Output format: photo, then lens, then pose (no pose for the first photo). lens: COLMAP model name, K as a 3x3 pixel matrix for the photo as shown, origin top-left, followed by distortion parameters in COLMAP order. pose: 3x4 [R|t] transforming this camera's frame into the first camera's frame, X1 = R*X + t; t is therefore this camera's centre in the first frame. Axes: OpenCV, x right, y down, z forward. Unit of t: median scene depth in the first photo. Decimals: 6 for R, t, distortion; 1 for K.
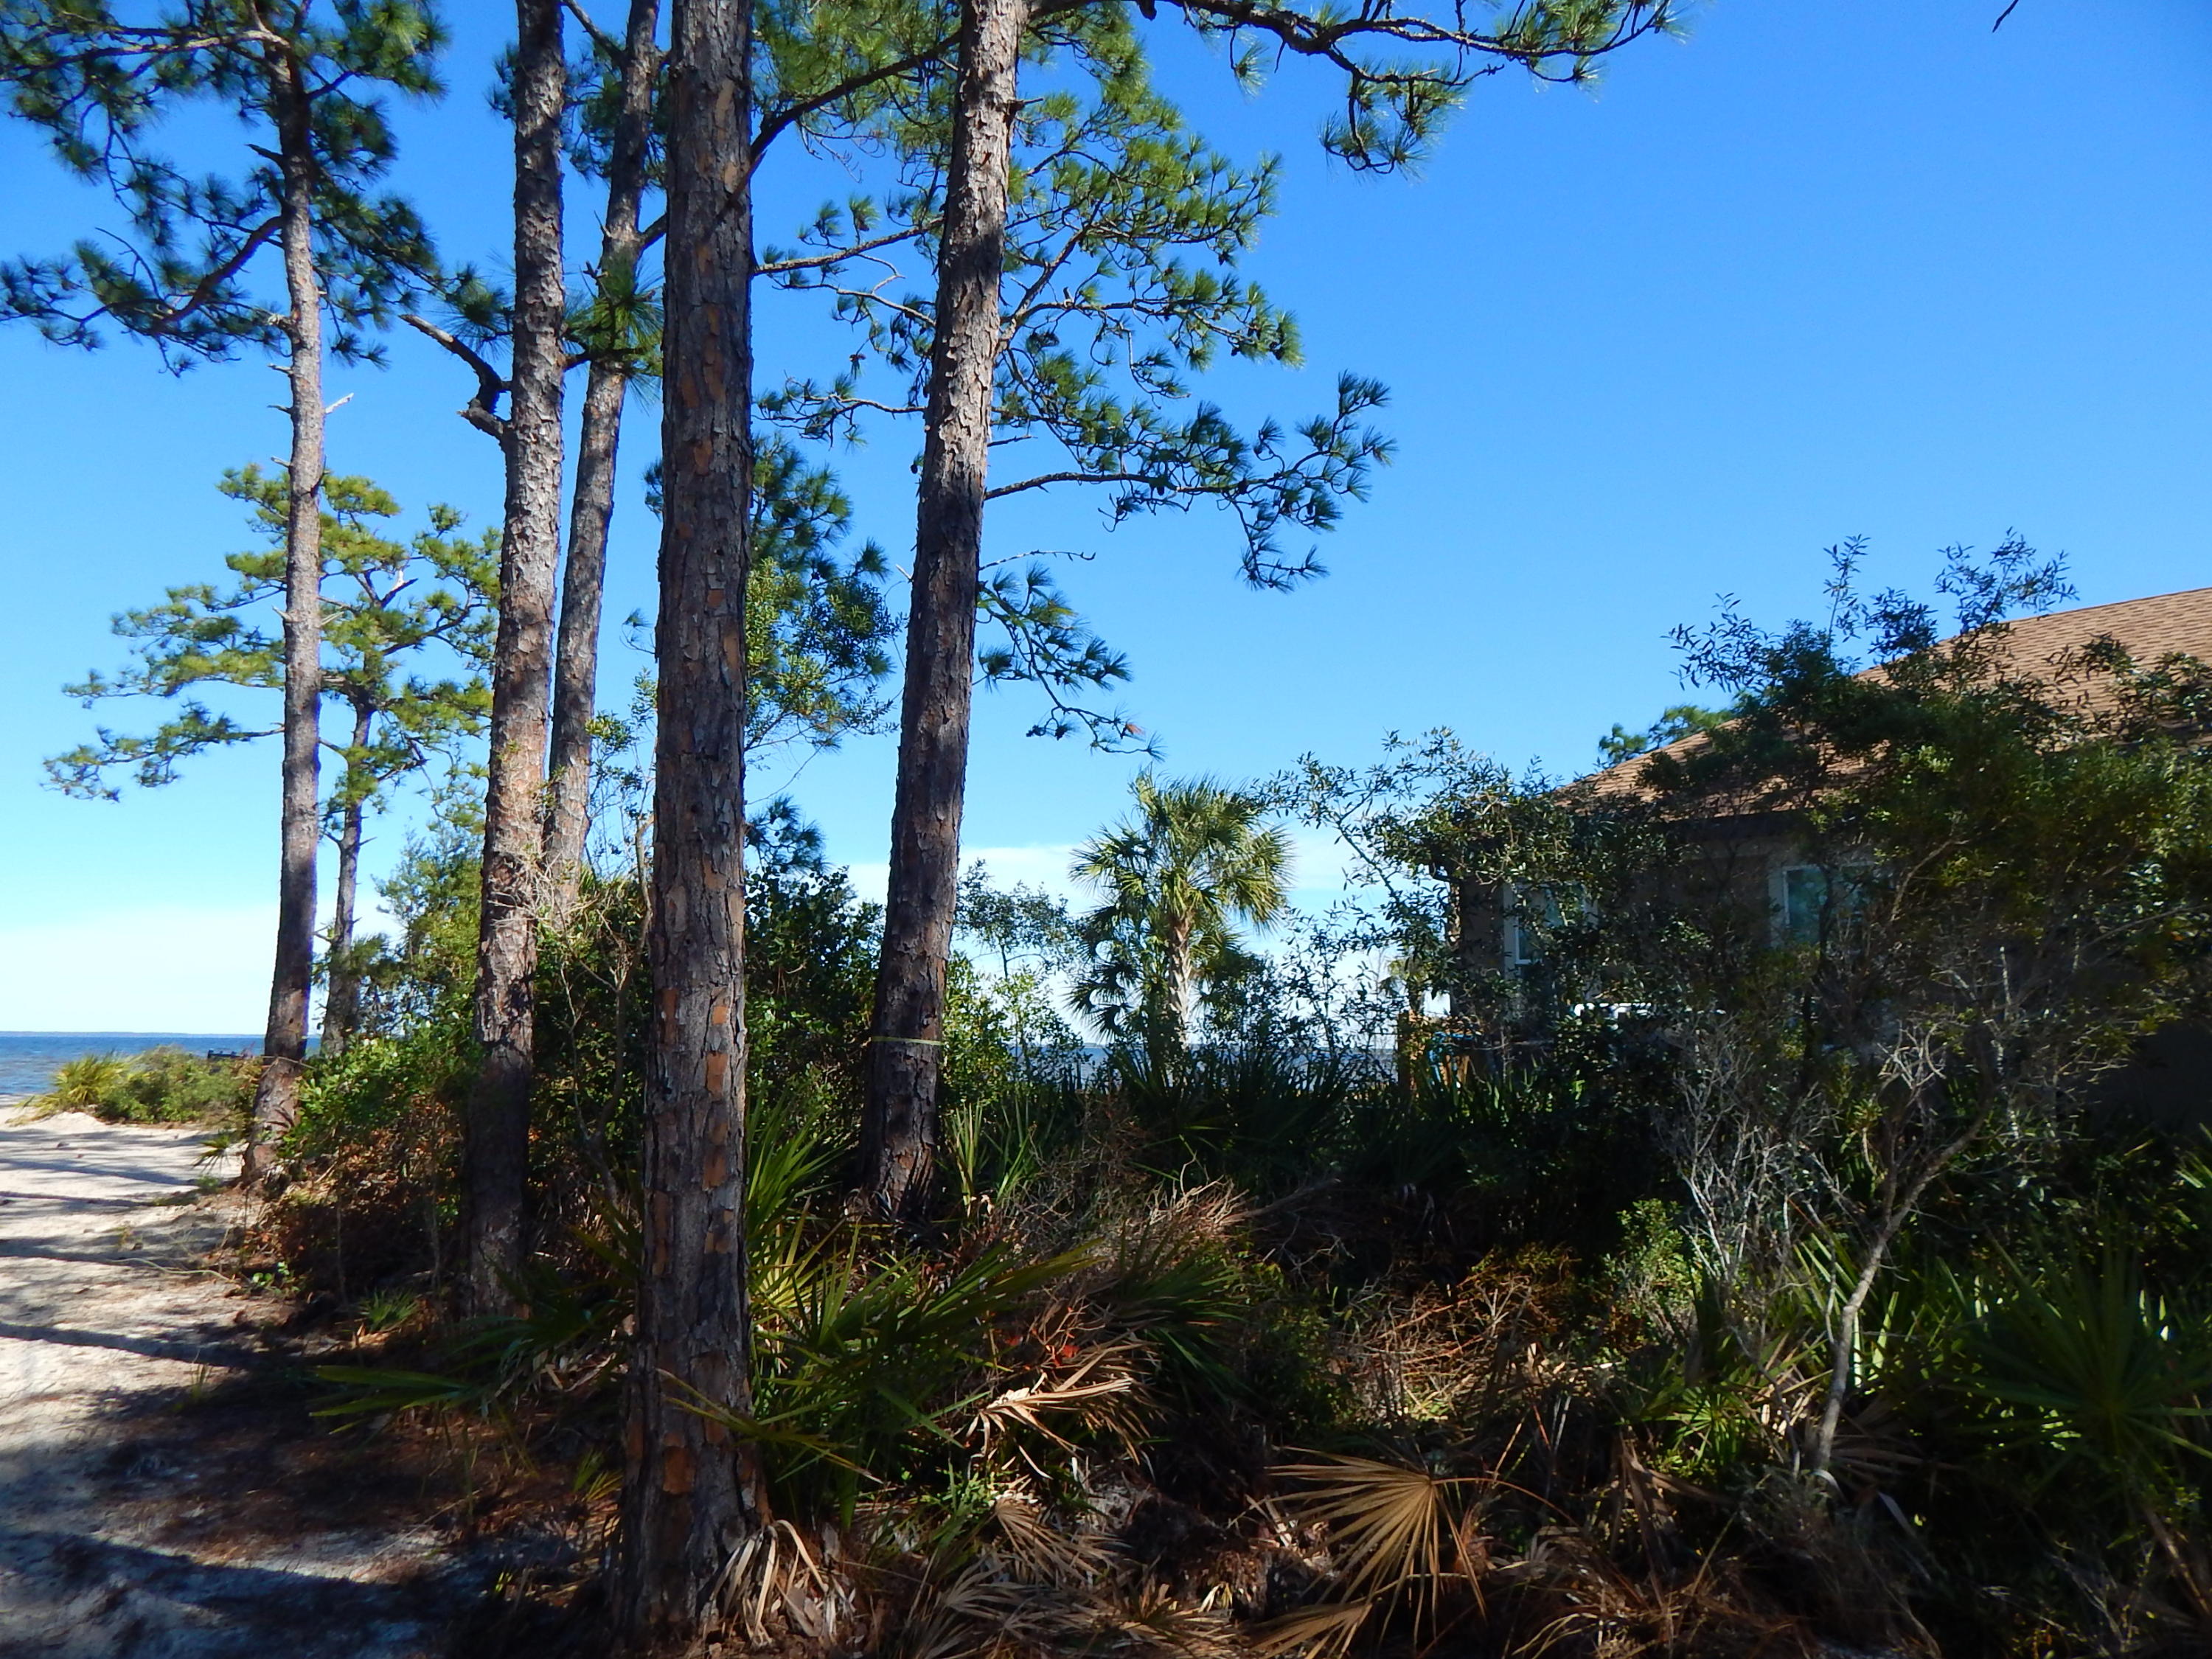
lens RADIAL K [[1427.5, 0, 1099.4], [0, 1427.5, 804.7], [0, 0, 1]] dist [0.007488, -0.010105]
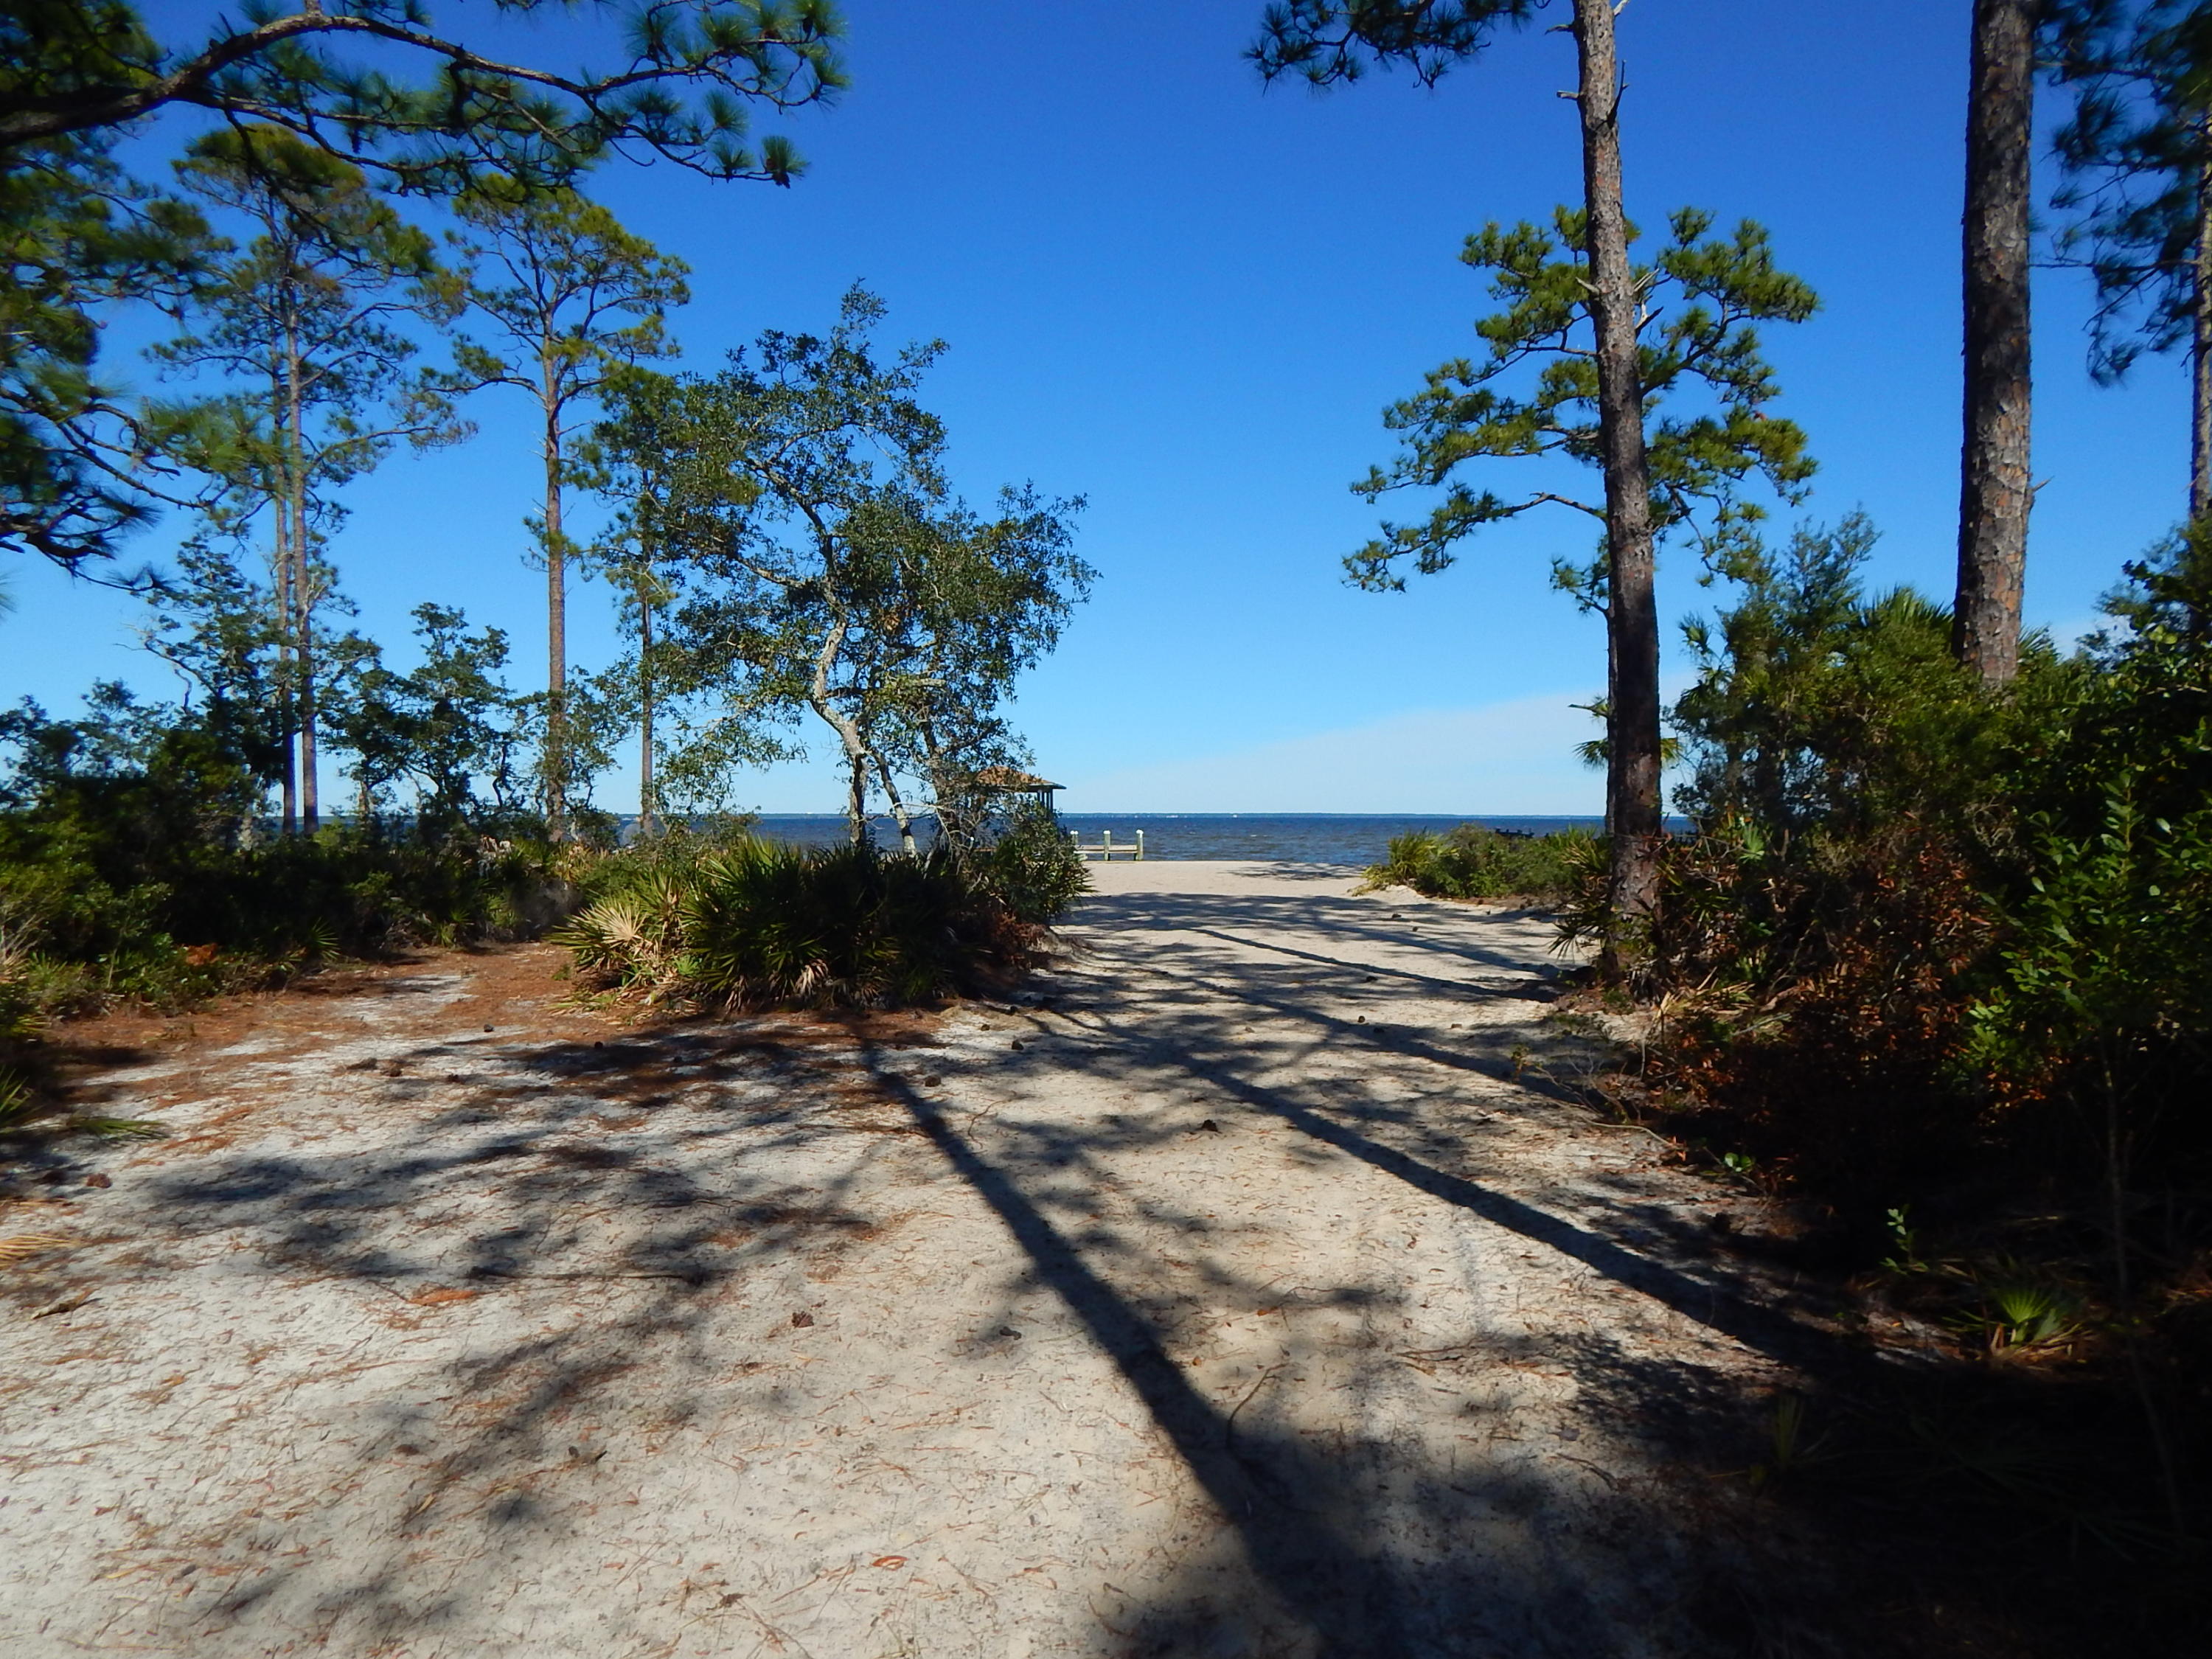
lens RADIAL K [[1427.5, 0, 1099.4], [0, 1427.5, 804.7], [0, 0, 1]] dist [0.007488, -0.010105]
pose [[0.692983, -0.005868, -0.720930, -0.094186], [0.115002, 0.988063, 0.102502, 0.019307], [0.711723, -0.153941, 0.685385, 0.107989]]
